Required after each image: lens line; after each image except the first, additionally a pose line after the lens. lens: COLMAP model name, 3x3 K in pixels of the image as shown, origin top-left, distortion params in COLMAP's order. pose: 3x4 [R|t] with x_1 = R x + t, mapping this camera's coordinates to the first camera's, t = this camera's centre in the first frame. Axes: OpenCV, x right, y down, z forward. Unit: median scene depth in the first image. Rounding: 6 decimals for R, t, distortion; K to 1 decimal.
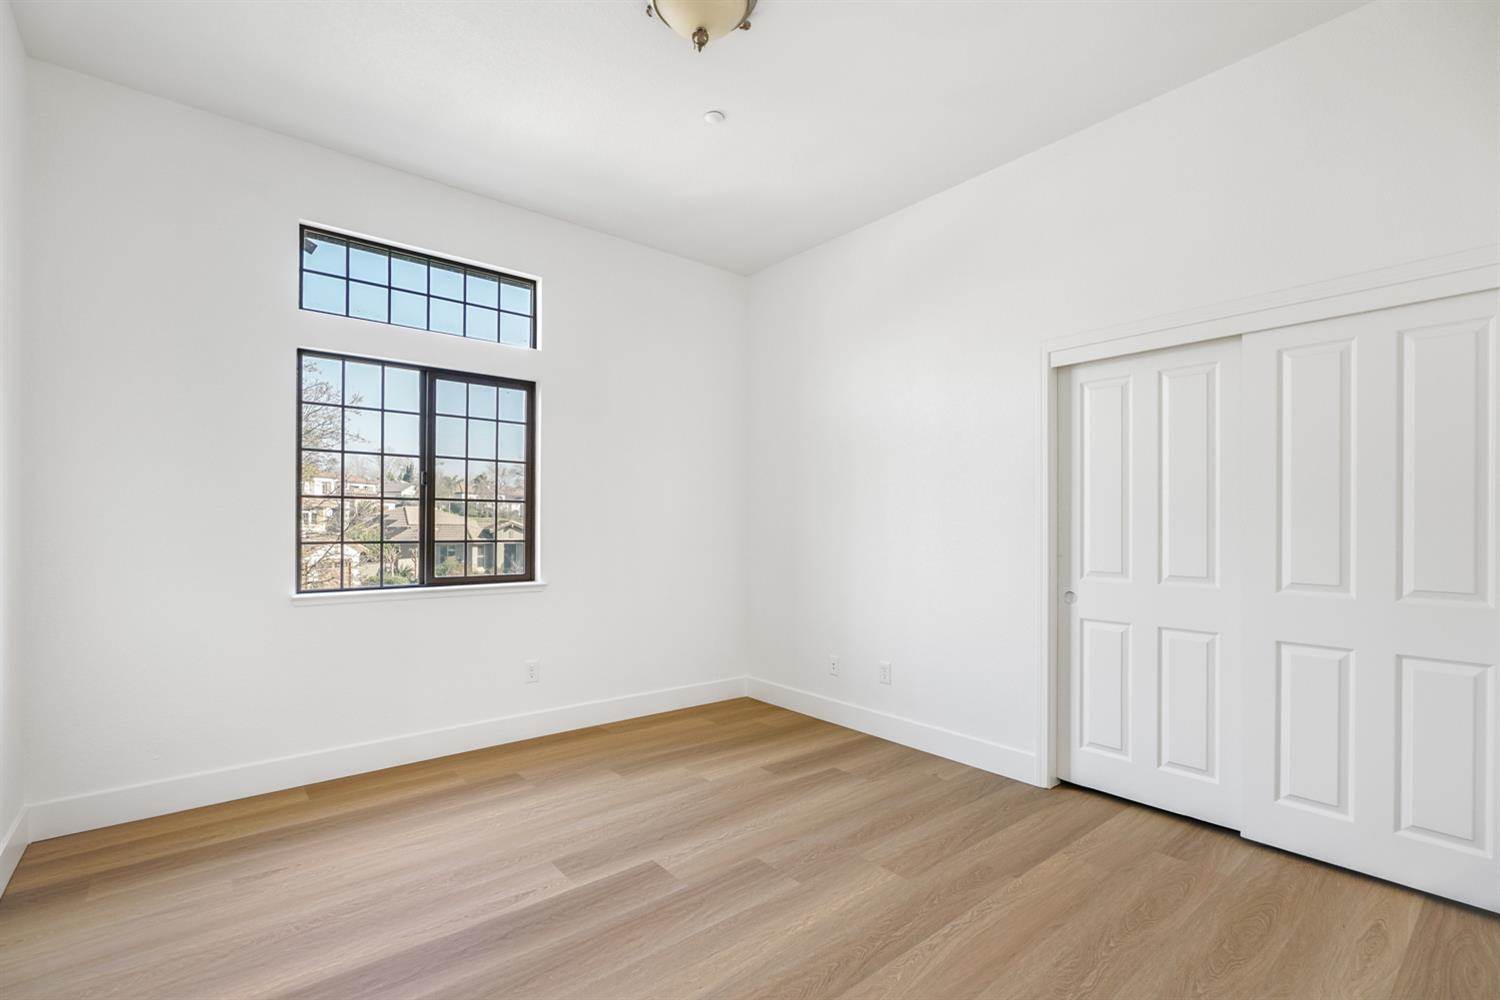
lens RADIAL K [[670.7, 0, 735.4], [0, 670.7, 517.8], [0, 0, 1]] dist [-0.007564, 0.000228]
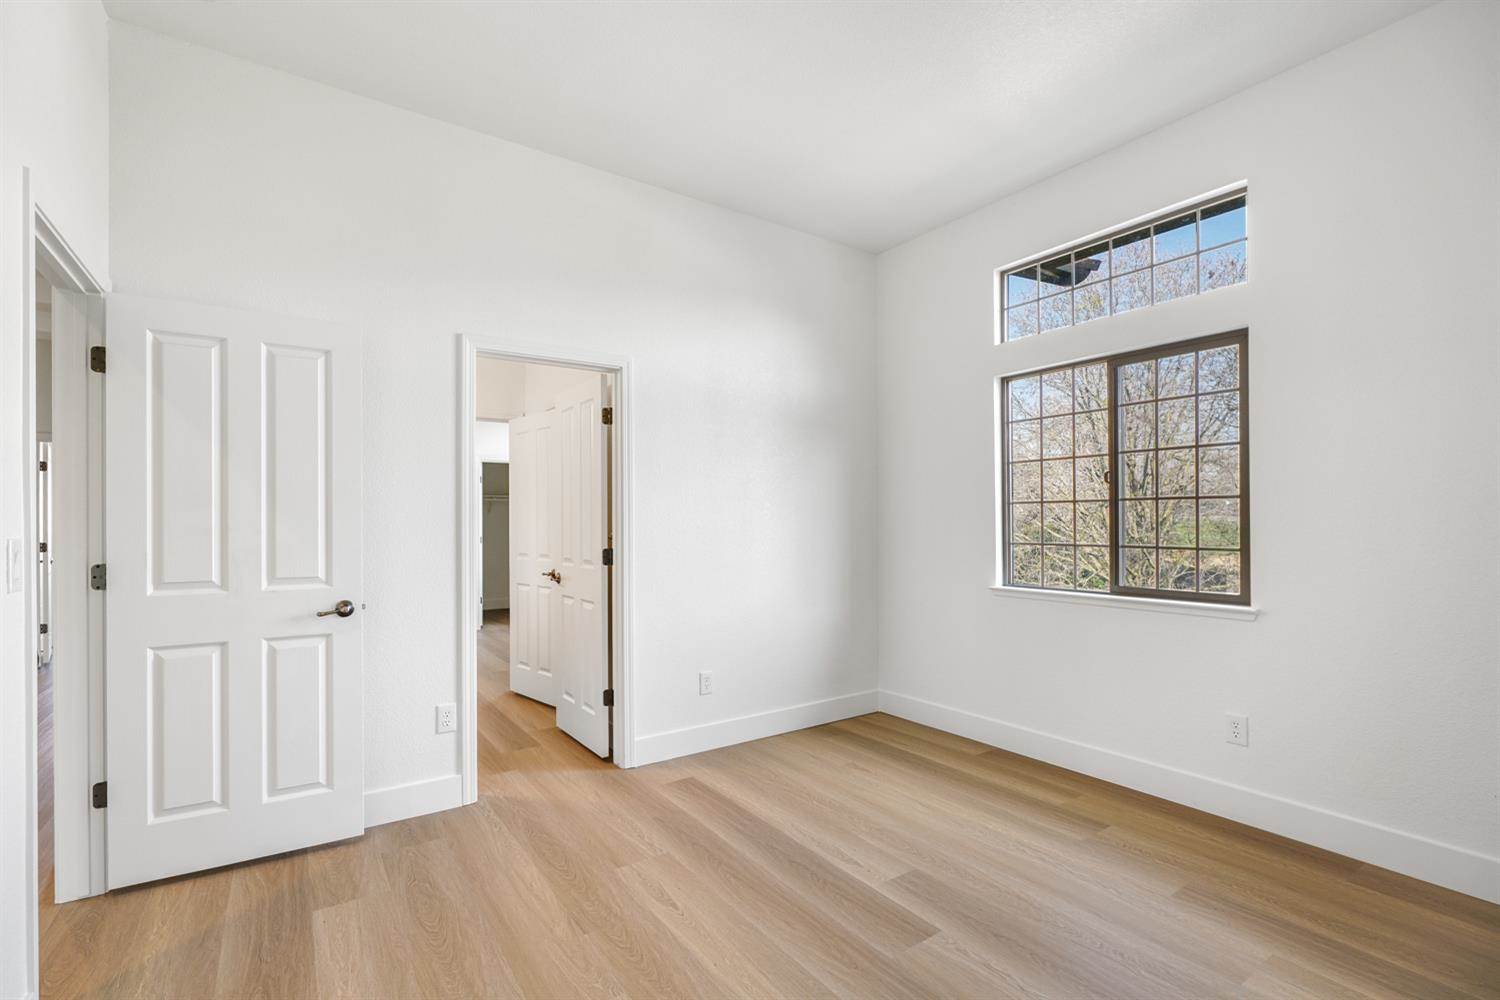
lens RADIAL K [[670.7, 0, 735.4], [0, 670.7, 517.8], [0, 0, 1]] dist [-0.007564, 0.000228]
pose [[-0.086673, -0.008457, -0.996201, 0.587813], [0.008812, 0.999918, -0.009255, 0.001775], [0.996198, -0.009581, -0.086591, 0.658465]]
